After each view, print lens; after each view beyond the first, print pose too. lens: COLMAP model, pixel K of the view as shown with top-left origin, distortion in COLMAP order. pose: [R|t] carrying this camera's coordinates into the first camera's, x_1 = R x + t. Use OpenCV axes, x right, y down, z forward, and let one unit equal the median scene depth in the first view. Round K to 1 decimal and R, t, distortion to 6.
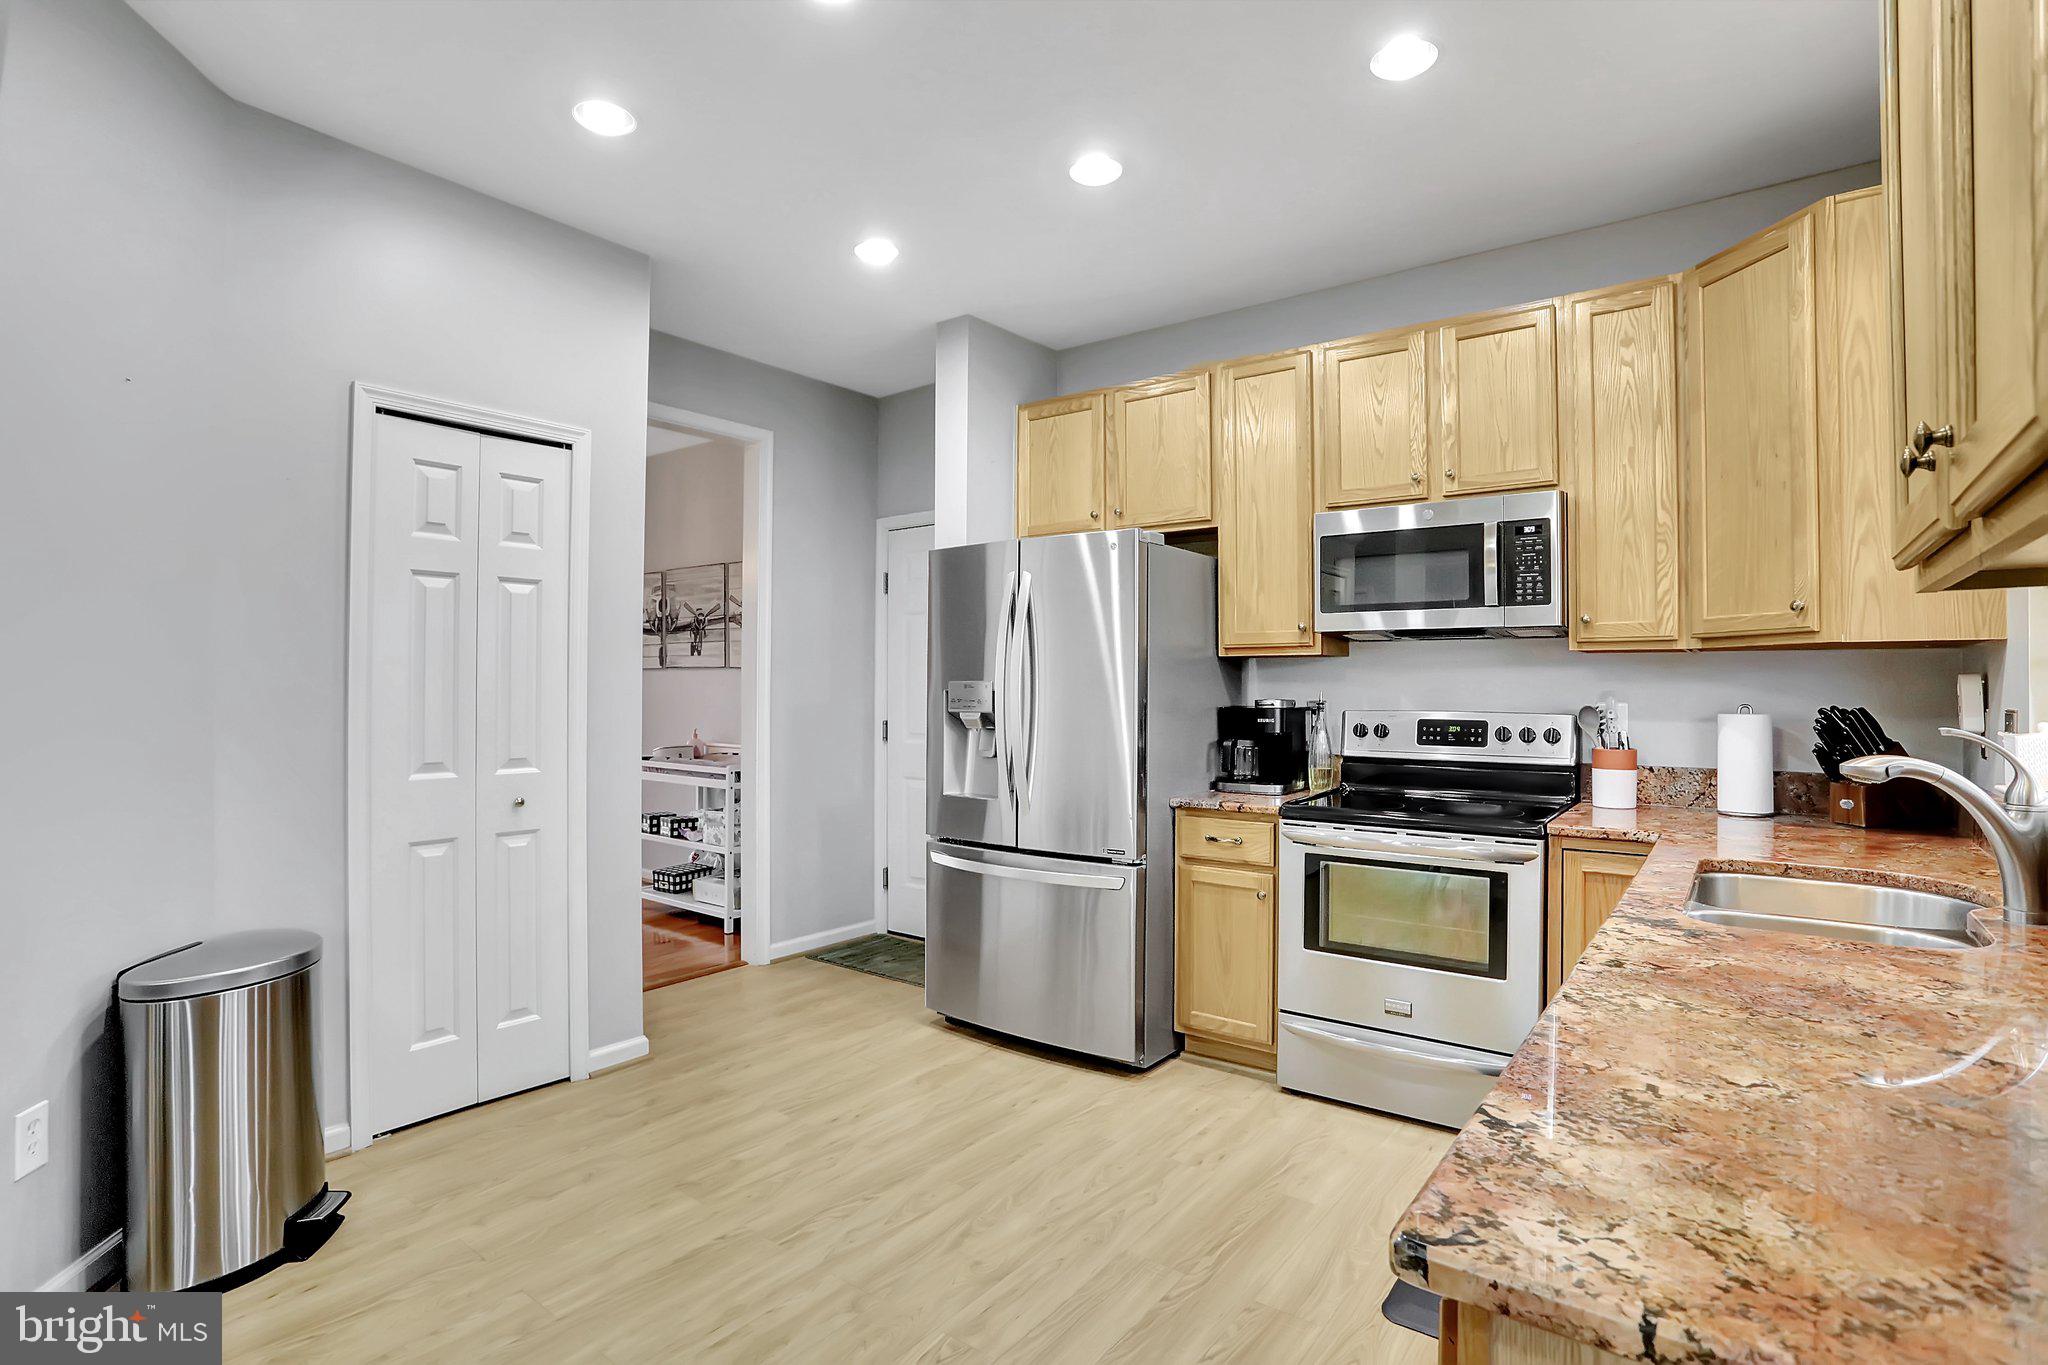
lens RADIAL K [[1002.2, 0, 1023.2], [0, 1002.2, 679.9], [0, 0, 1]] dist [-0.069790, 0.021806]
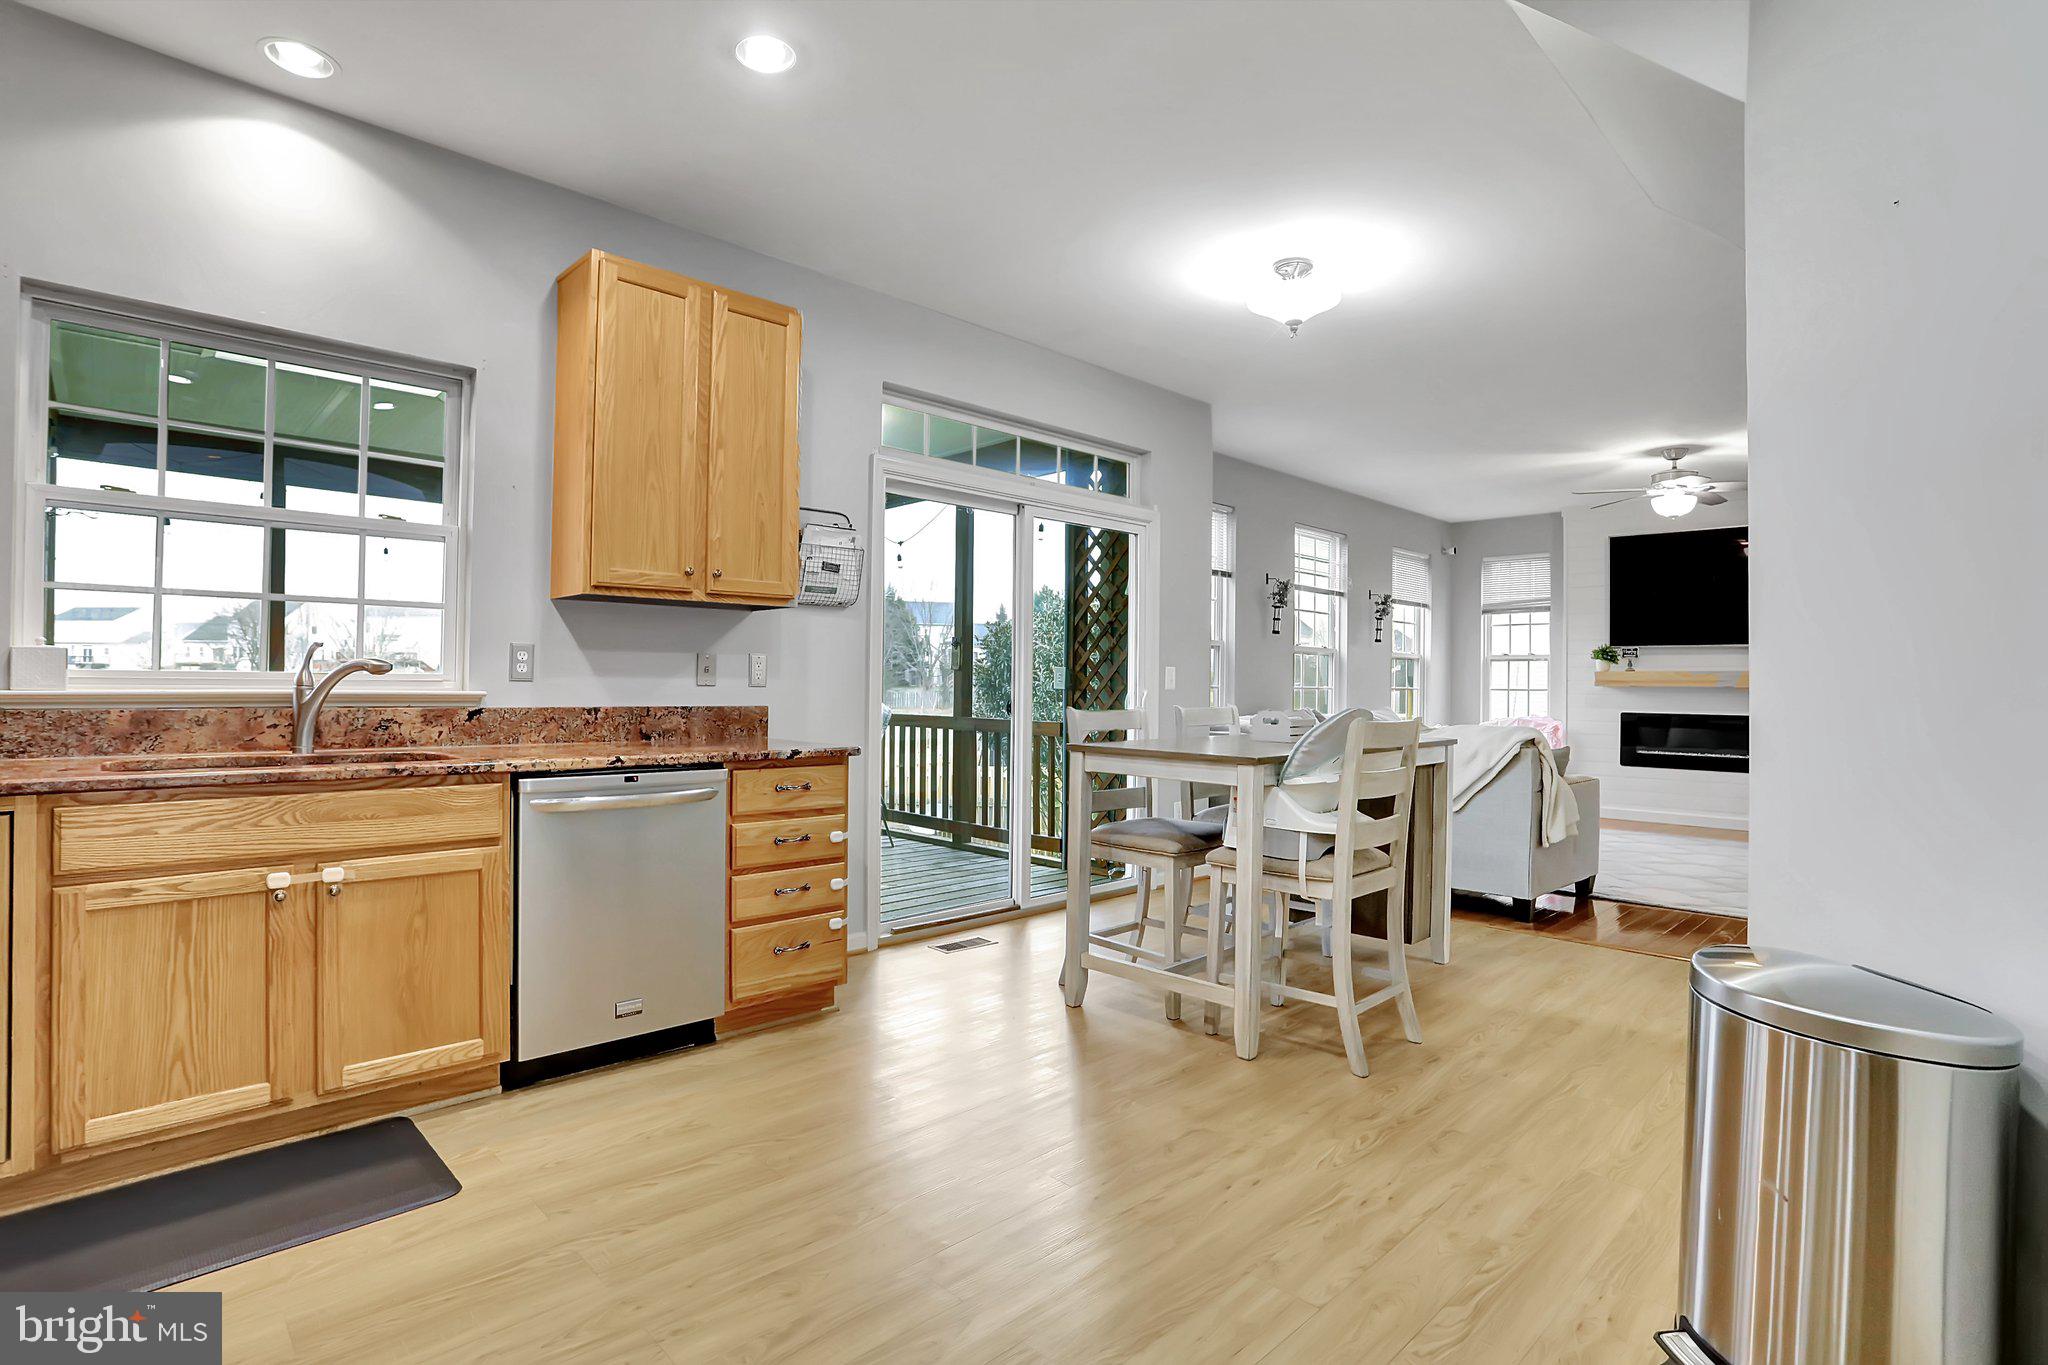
lens RADIAL K [[1002.2, 0, 1023.2], [0, 1002.2, 679.9], [0, 0, 1]] dist [-0.069790, 0.021806]
pose [[-0.988738, -0.012174, 0.149162, -0.247802], [-0.013670, 0.999866, -0.009009, 0.057281], [-0.149033, -0.010947, -0.988772, 1.235783]]
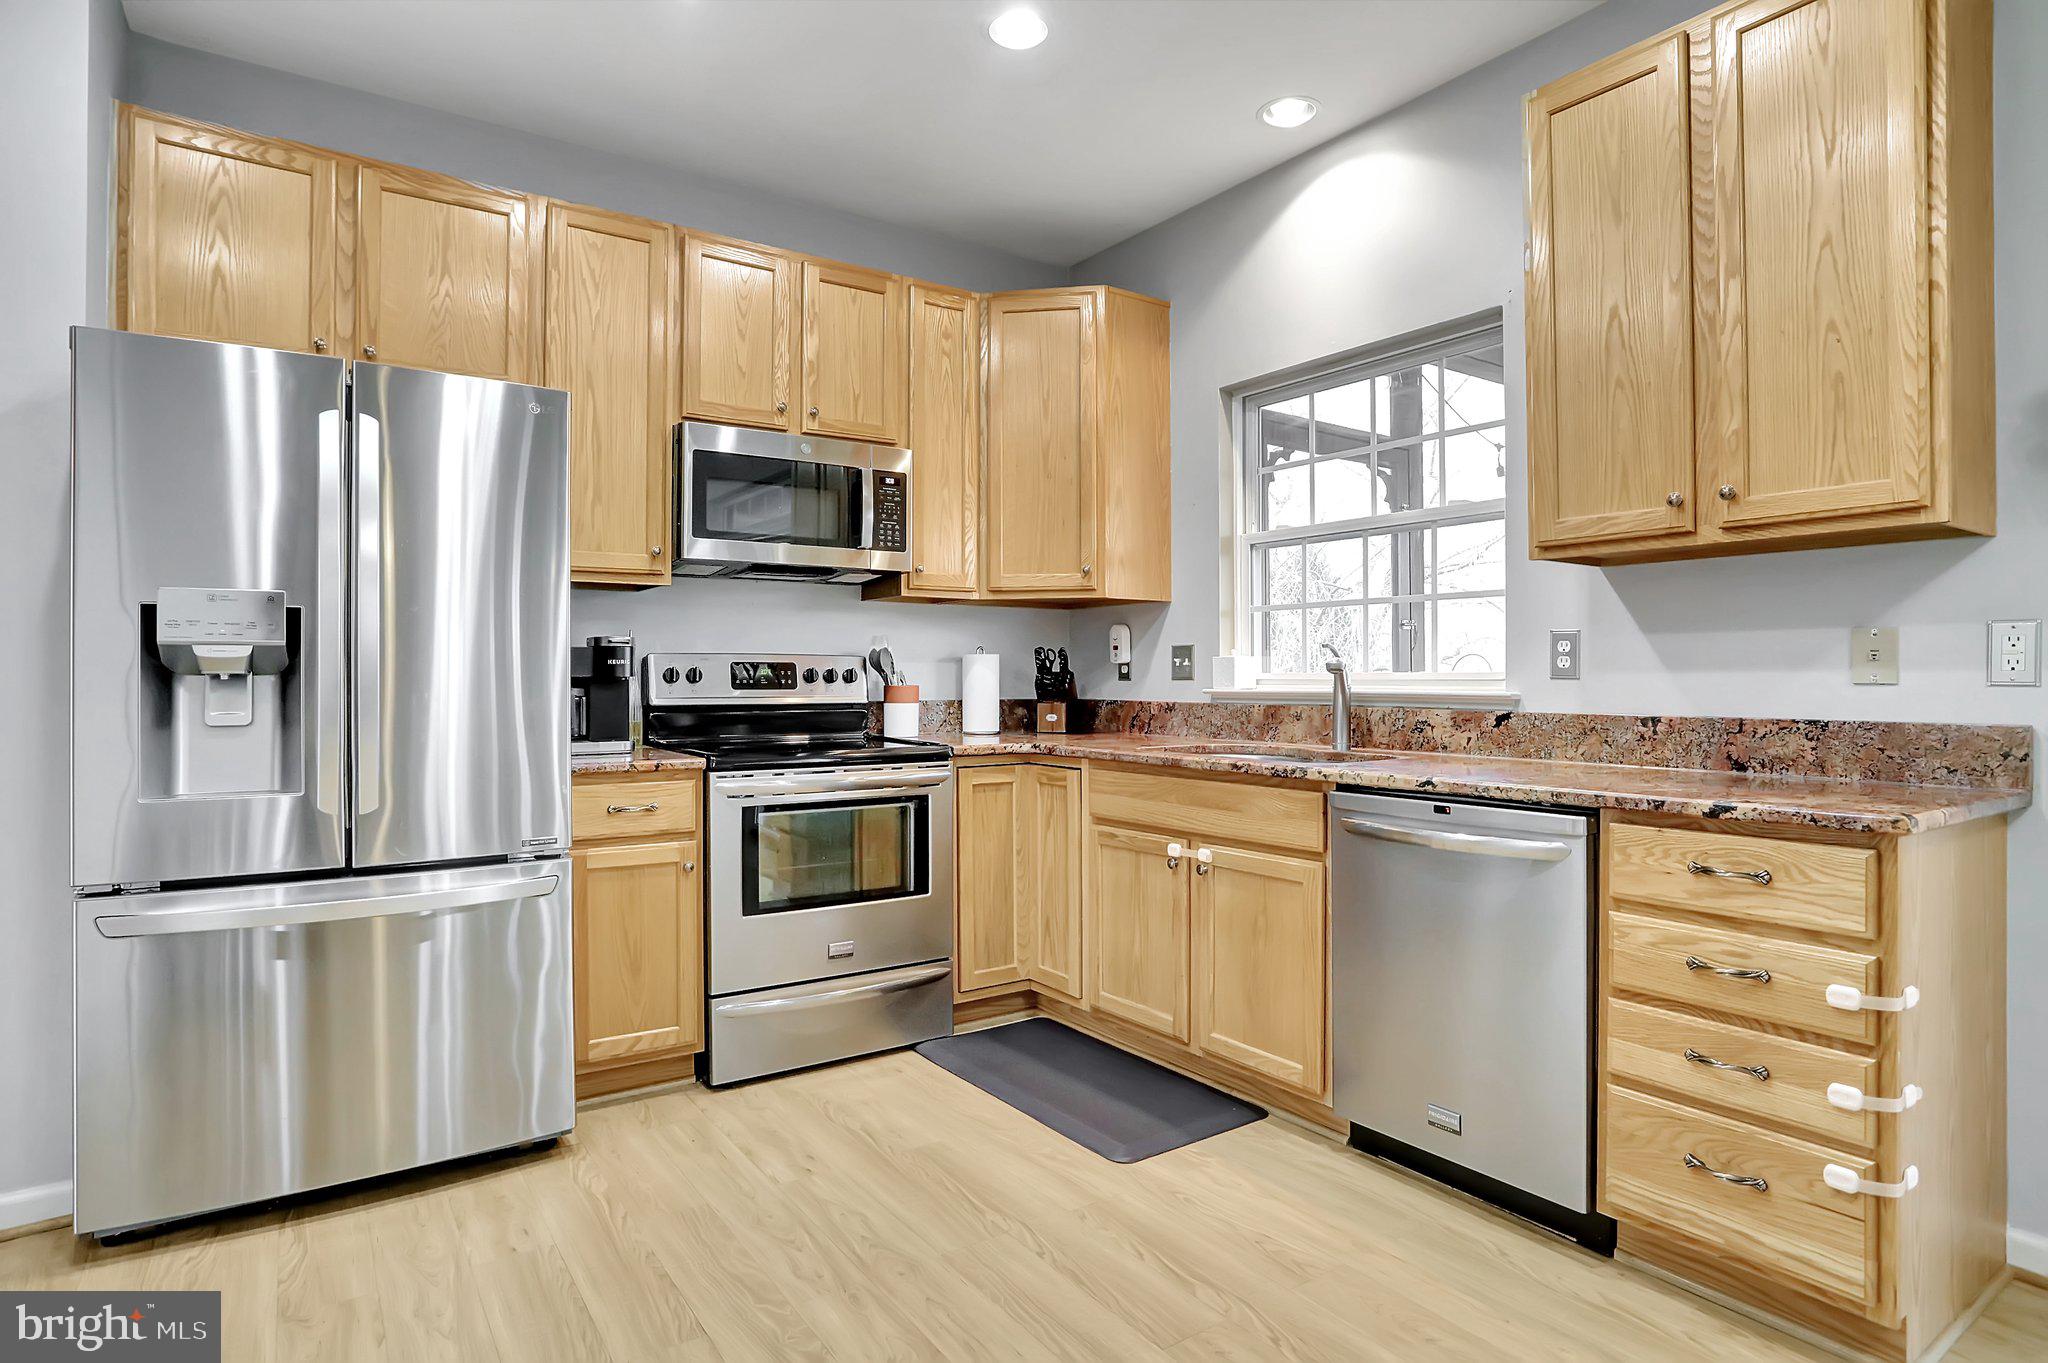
lens RADIAL K [[1096.4, 0, 1006.0], [0, 1096.4, 677.9], [0, 0, 1]] dist [-0.069755, 0.033379]
pose [[0.320901, -0.002710, 0.947109, -0.540012], [-0.003843, 0.999984, 0.004163, 0.053589], [-0.947105, -0.004976, 0.320885, 0.458458]]
